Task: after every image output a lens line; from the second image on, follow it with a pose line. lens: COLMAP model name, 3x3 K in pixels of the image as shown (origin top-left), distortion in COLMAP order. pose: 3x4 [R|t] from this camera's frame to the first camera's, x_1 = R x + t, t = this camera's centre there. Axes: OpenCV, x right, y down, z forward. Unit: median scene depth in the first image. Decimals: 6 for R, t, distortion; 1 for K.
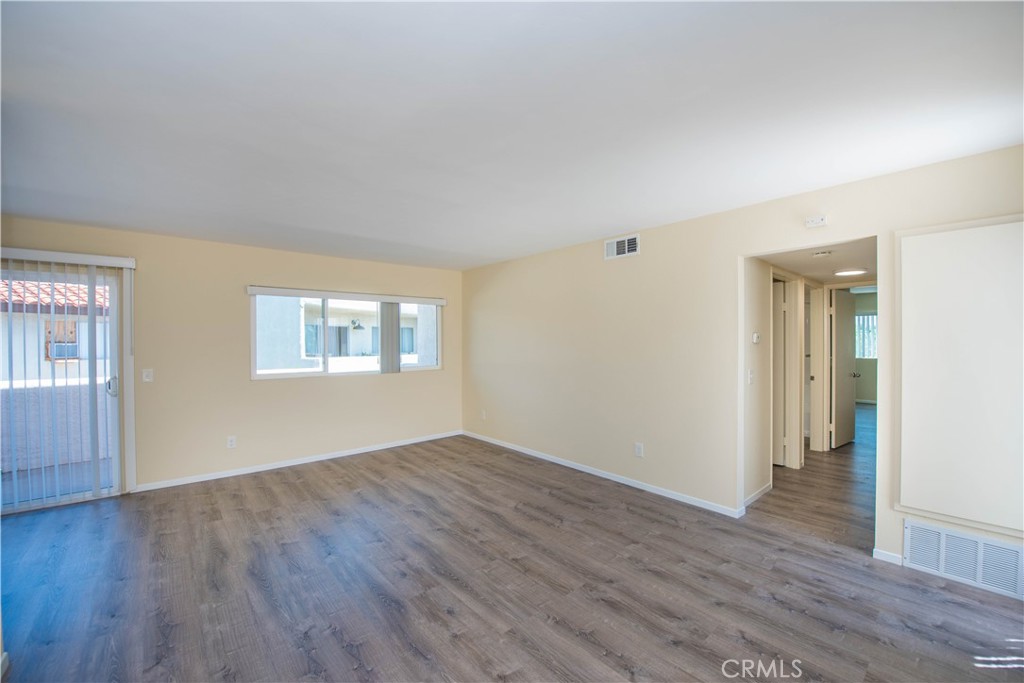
lens RADIAL K [[409.3, 0, 508.8], [0, 409.3, 341.9], [0, 0, 1]] dist [-0.018351, -0.000628]
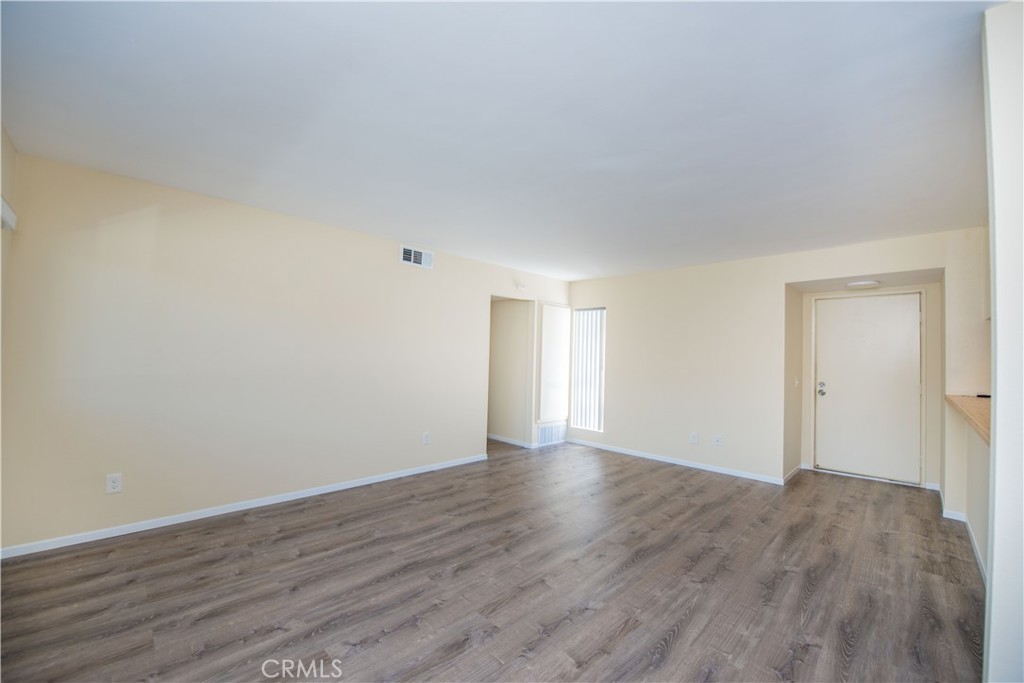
lens RADIAL K [[411.1, 0, 513.8], [0, 411.1, 343.3], [0, 0, 1]] dist [-0.020625, -0.001067]
pose [[-0.084745, 0.030484, 0.995936, -0.904404], [-0.021281, 0.999249, -0.032396, 0.029283], [-0.996175, -0.023940, -0.084033, 0.897655]]
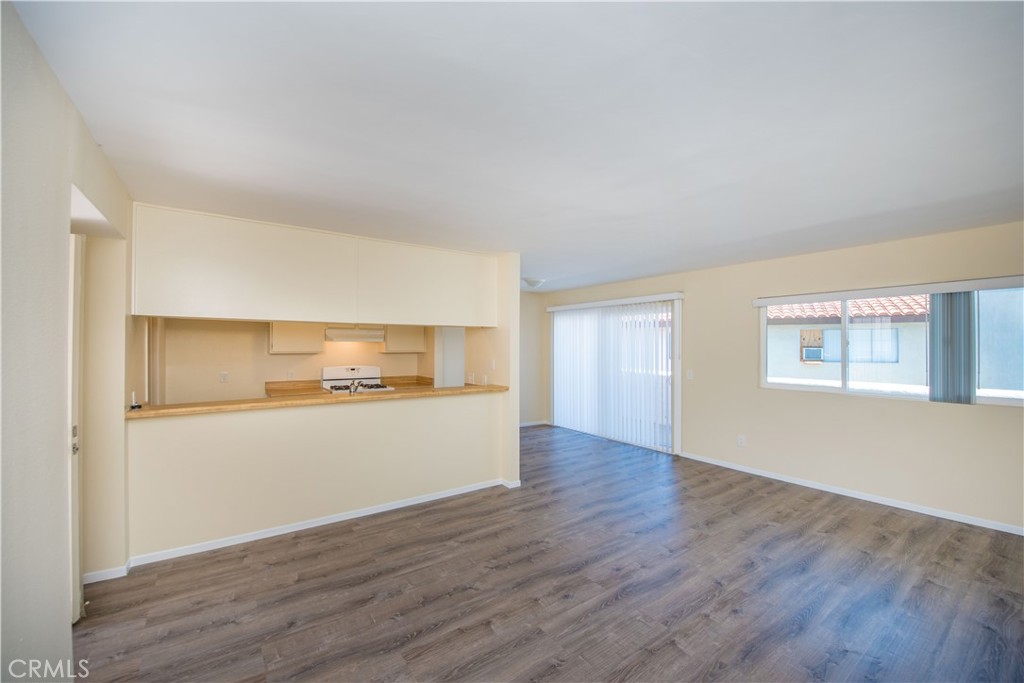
lens RADIAL K [[411.1, 0, 513.8], [0, 411.1, 343.3], [0, 0, 1]] dist [-0.020625, -0.001067]
pose [[-0.084251, -0.000346, -0.996444, 0.578156], [-0.002133, 0.999998, -0.000167, -0.024173], [0.996442, 0.002112, -0.084252, 0.545745]]
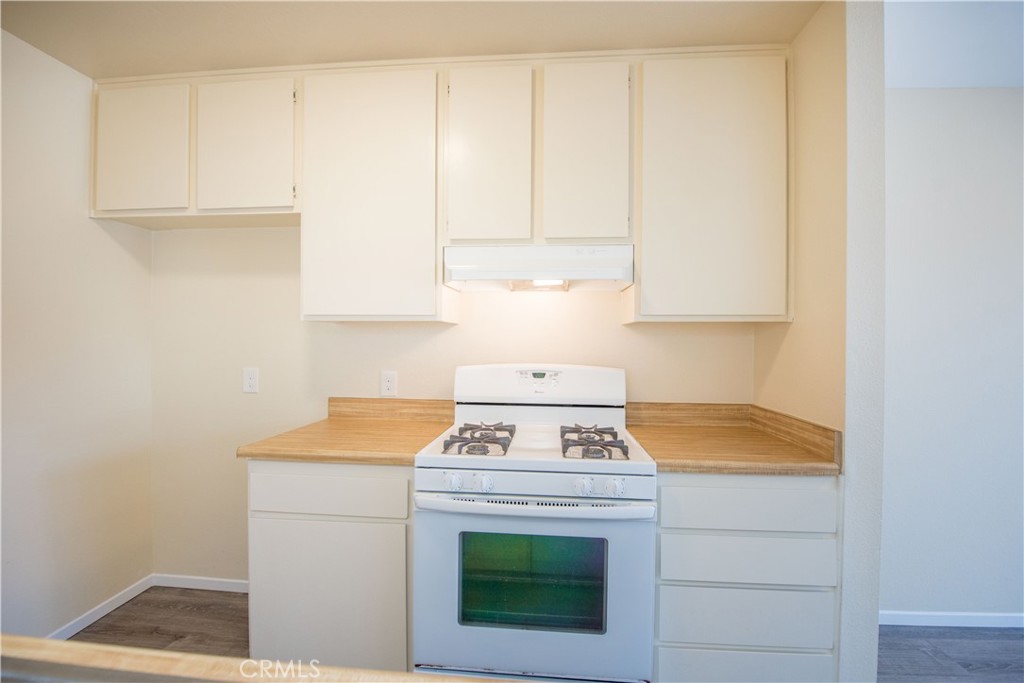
lens RADIAL K [[411.1, 0, 513.8], [0, 411.1, 343.3], [0, 0, 1]] dist [-0.020625, -0.001067]
pose [[-0.705619, 0.004871, -0.708575, -0.524271], [-0.003279, 0.999943, 0.010140, 0.031344], [0.708584, 0.009478, -0.705563, 0.148169]]
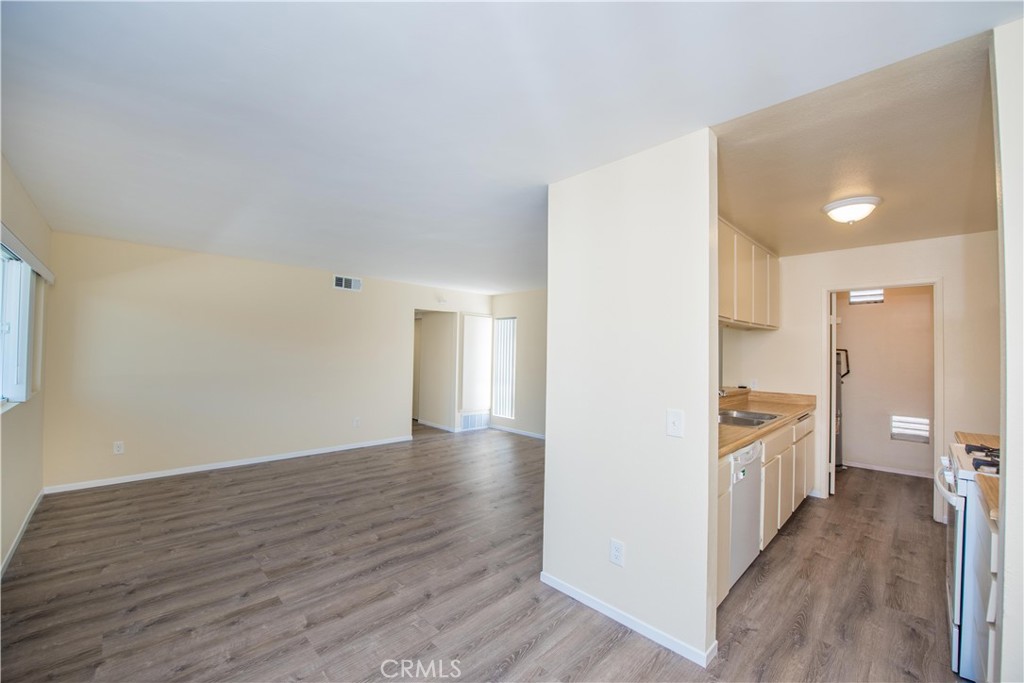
lens RADIAL K [[411.1, 0, 513.8], [0, 411.1, 343.3], [0, 0, 1]] dist [-0.020625, -0.001067]
pose [[-0.077422, 0.024402, 0.996700, -1.288338], [-0.014234, 0.999571, -0.025578, 0.005008], [-0.996897, -0.016168, -0.077041, 0.571375]]
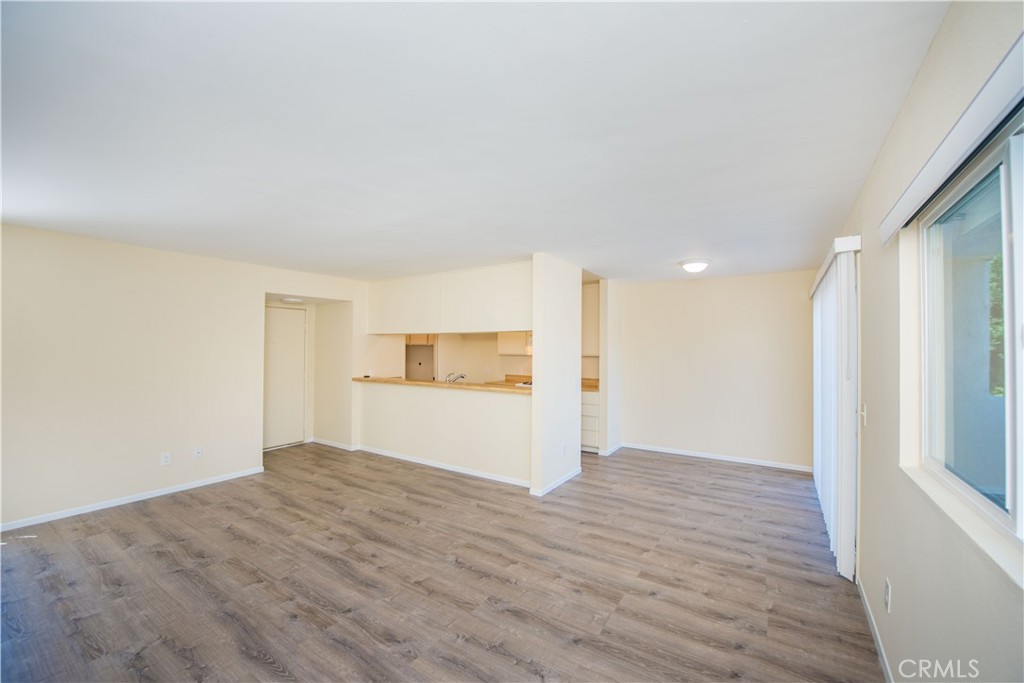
lens RADIAL K [[407.1, 0, 515.3], [0, 407.1, 342.2], [0, 0, 1]] dist [-0.019060, -0.000327]
pose [[-0.956629, -0.005202, -0.291263, -0.206151], [-0.001234, 0.999904, -0.013805, -0.020468], [0.291307, -0.012847, -0.956543, 1.510485]]
